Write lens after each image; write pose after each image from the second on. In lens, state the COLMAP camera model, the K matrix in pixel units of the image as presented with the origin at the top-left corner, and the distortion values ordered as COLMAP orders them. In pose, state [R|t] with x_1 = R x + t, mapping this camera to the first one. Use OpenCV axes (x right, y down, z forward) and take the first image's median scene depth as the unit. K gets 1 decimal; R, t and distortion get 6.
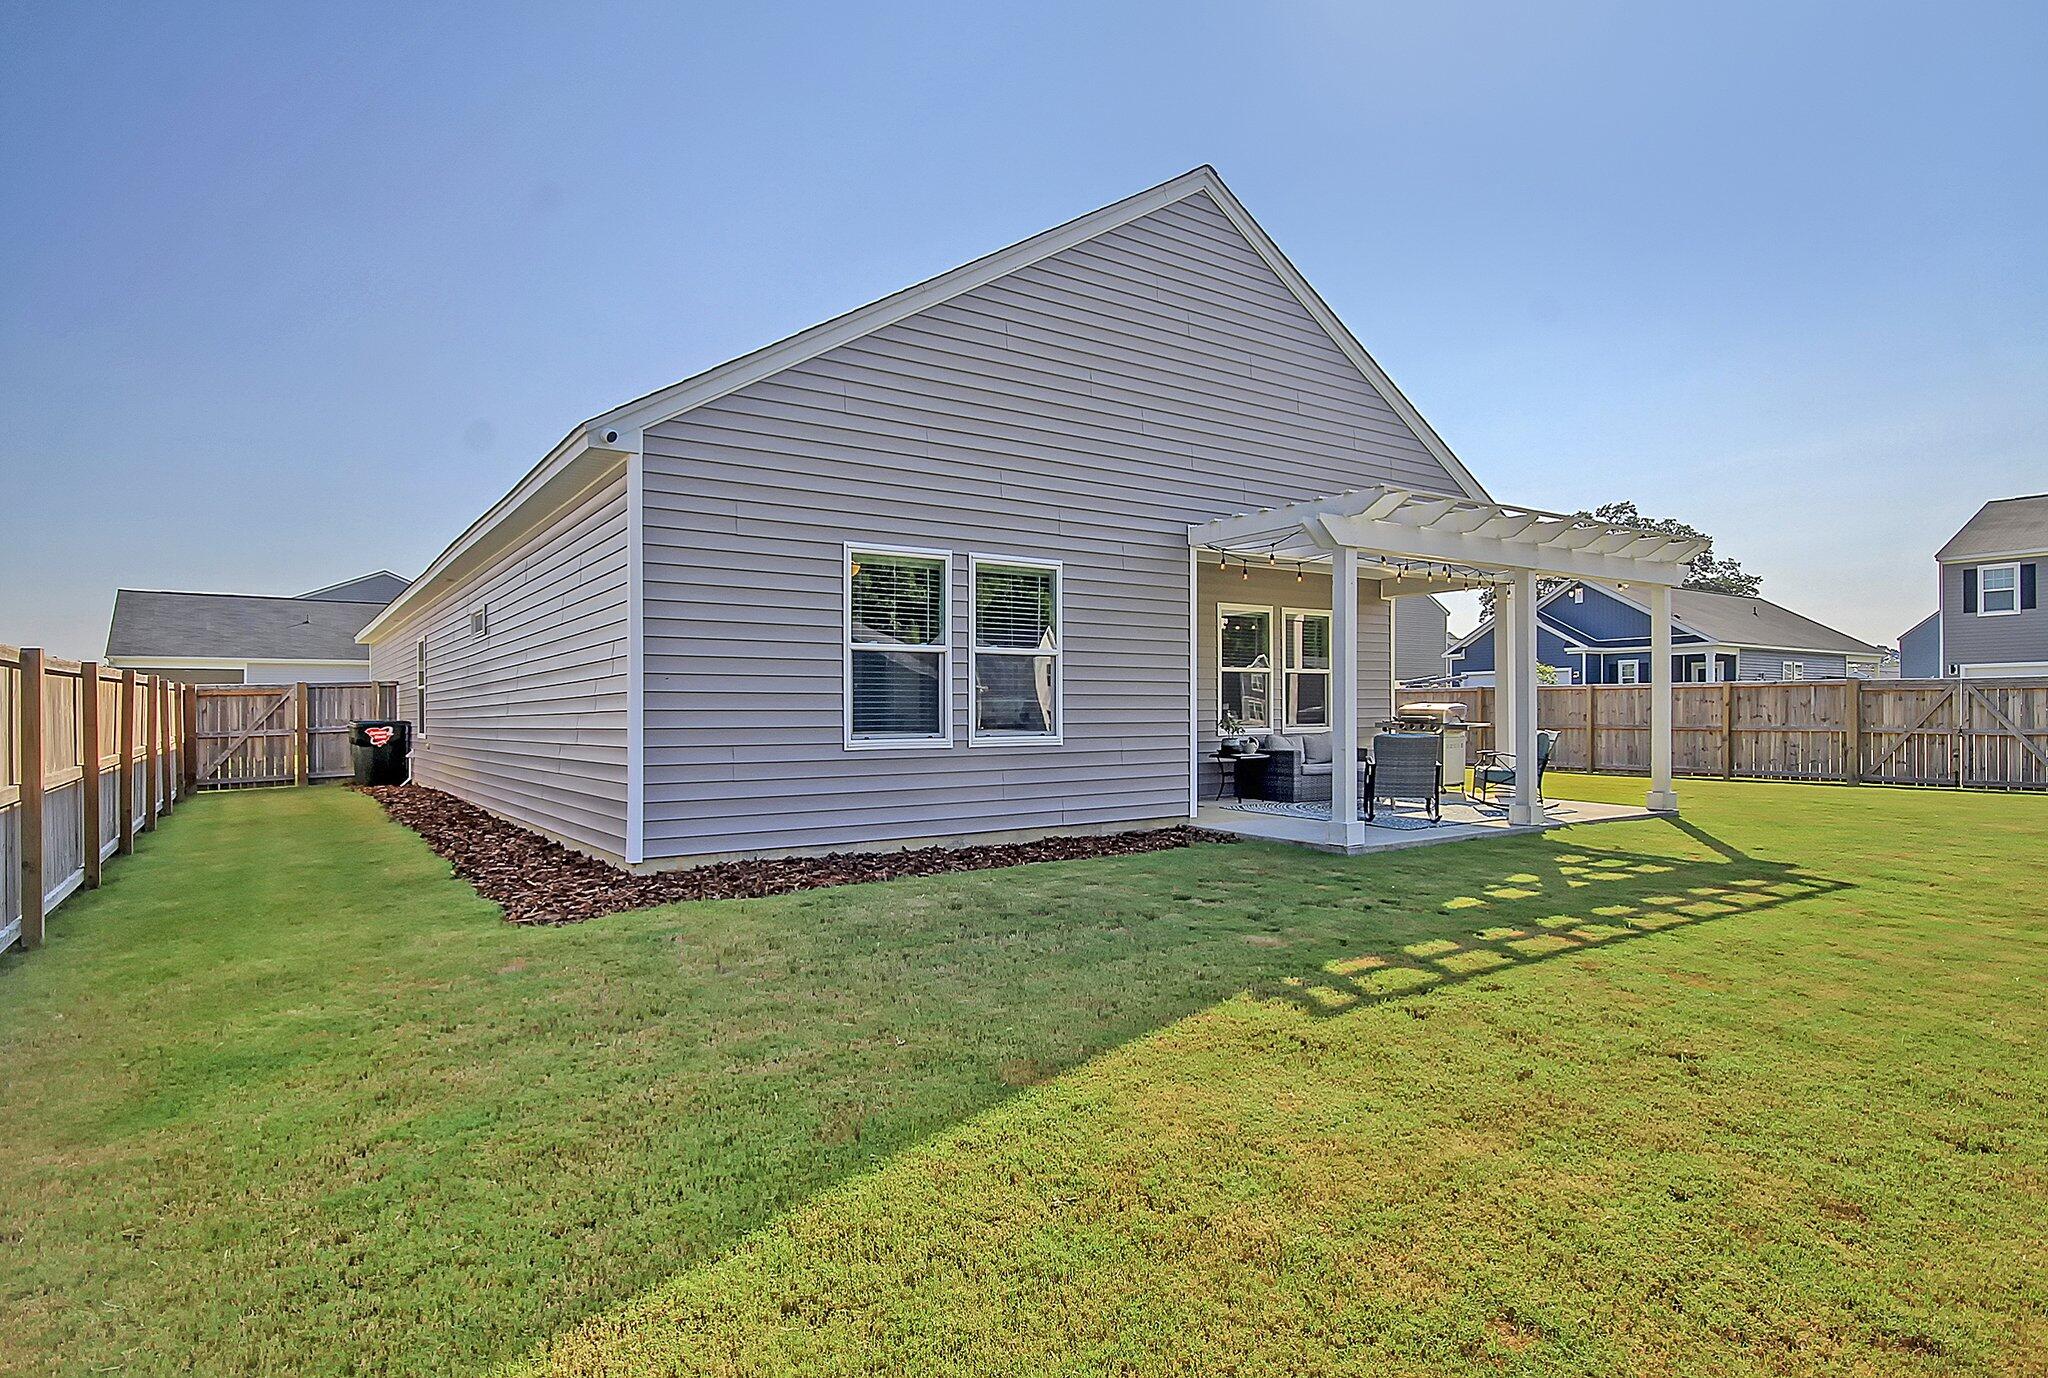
lens RADIAL K [[1062.6, 0, 1031.4], [0, 1062.6, 708.1], [0, 0, 1]] dist [-0.015464, 0.000302]
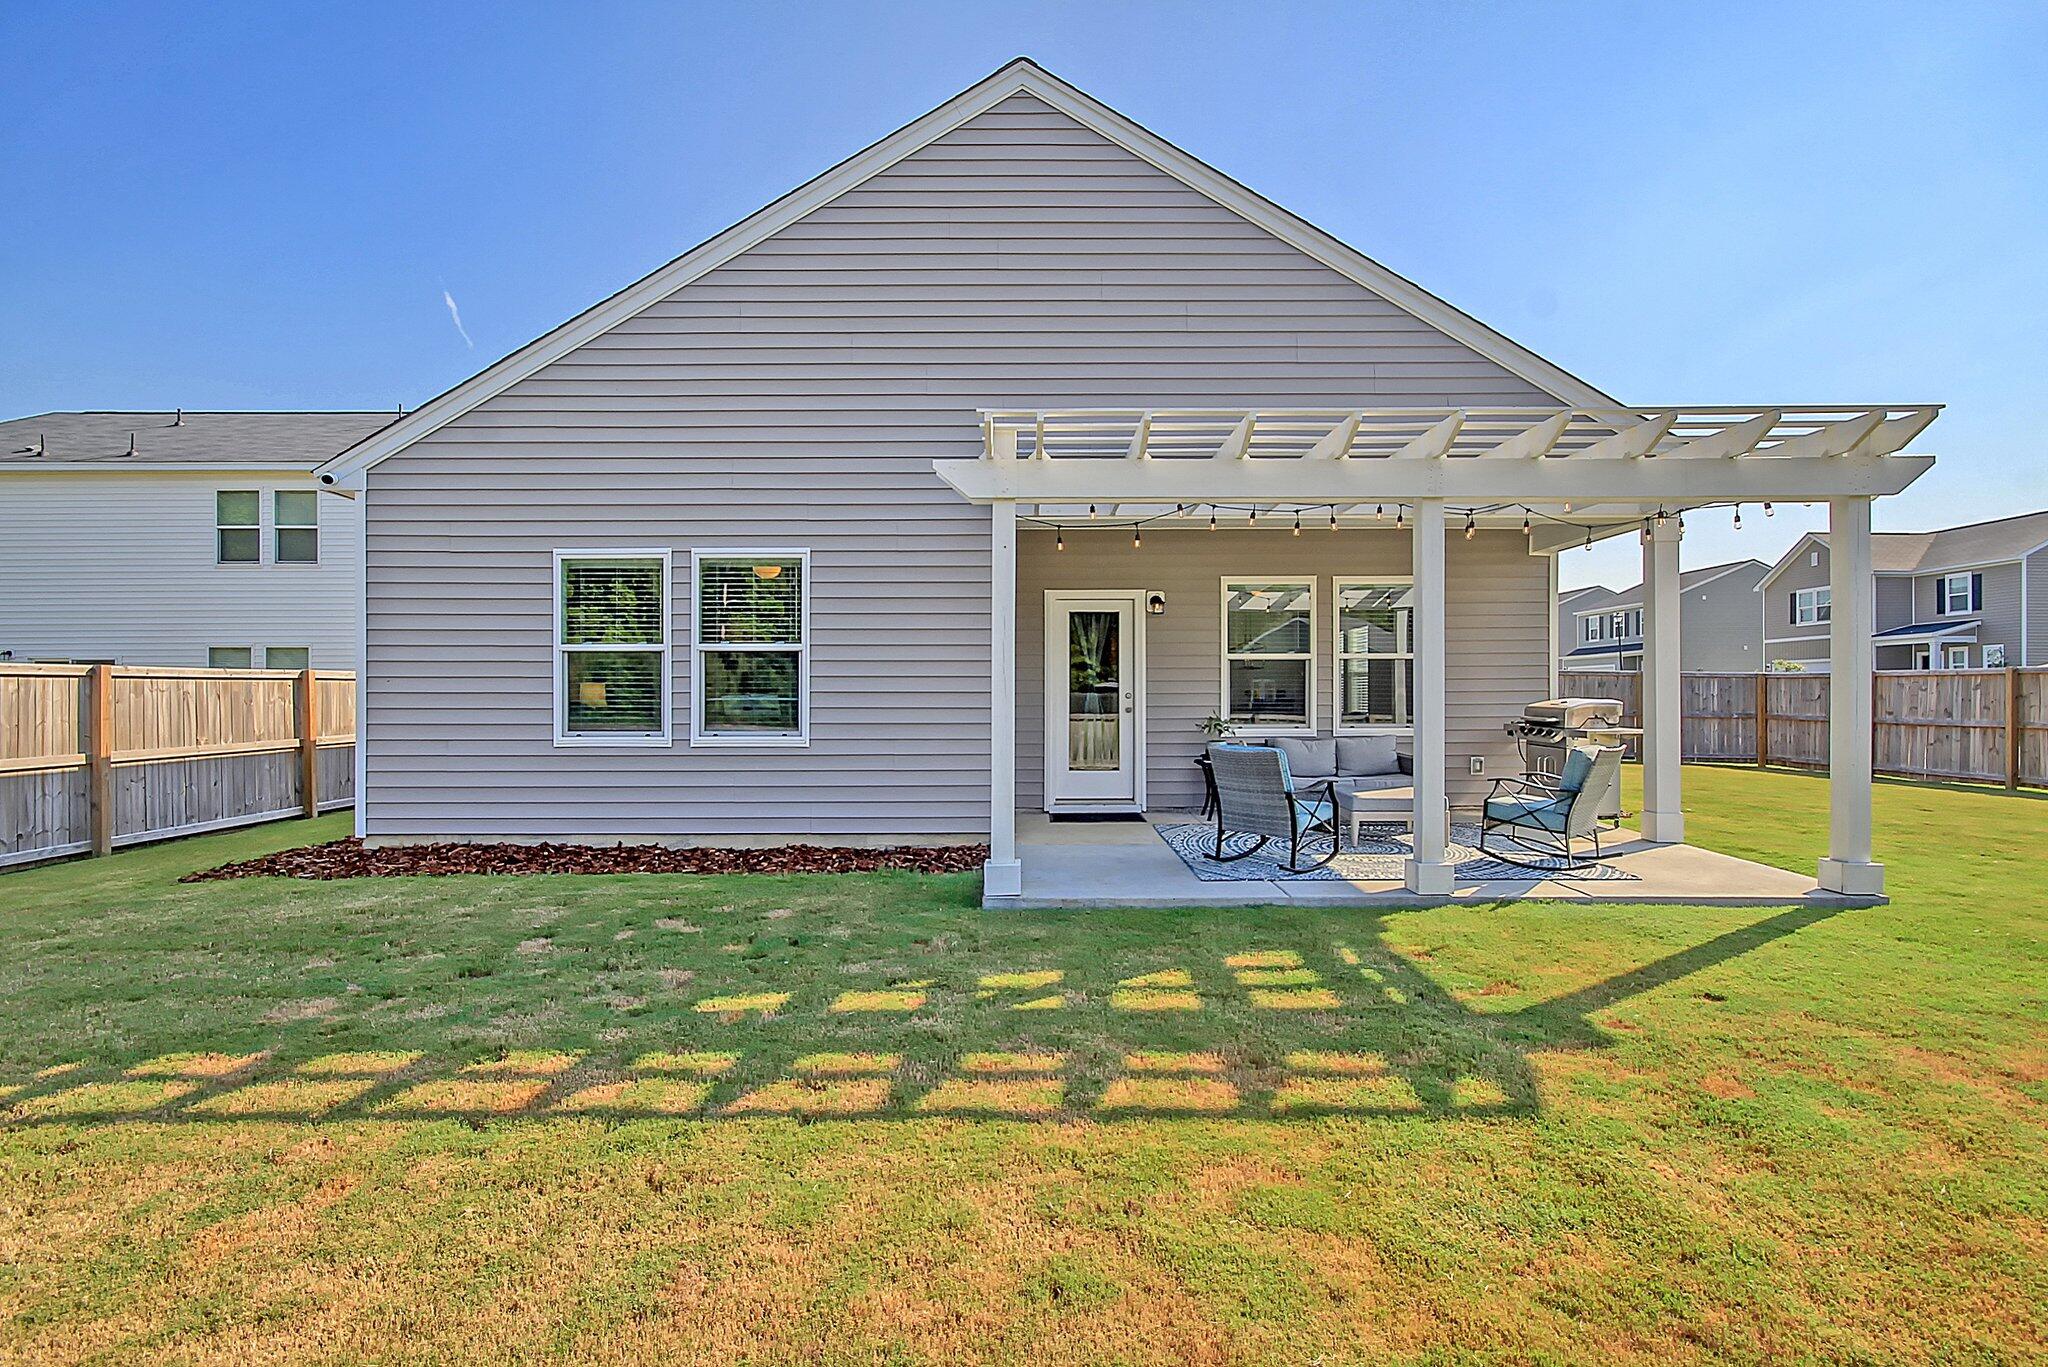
lens RADIAL K [[932.0, 0, 1019.0], [0, 932.0, 695.1], [0, 0, 1]] dist [-0.014036, 0.000524]
pose [[0.831348, 0.003087, -0.555744, 0.669959], [-0.000895, 0.999991, 0.004215, -0.014445], [0.555752, -0.003006, 0.831343, 0.452678]]
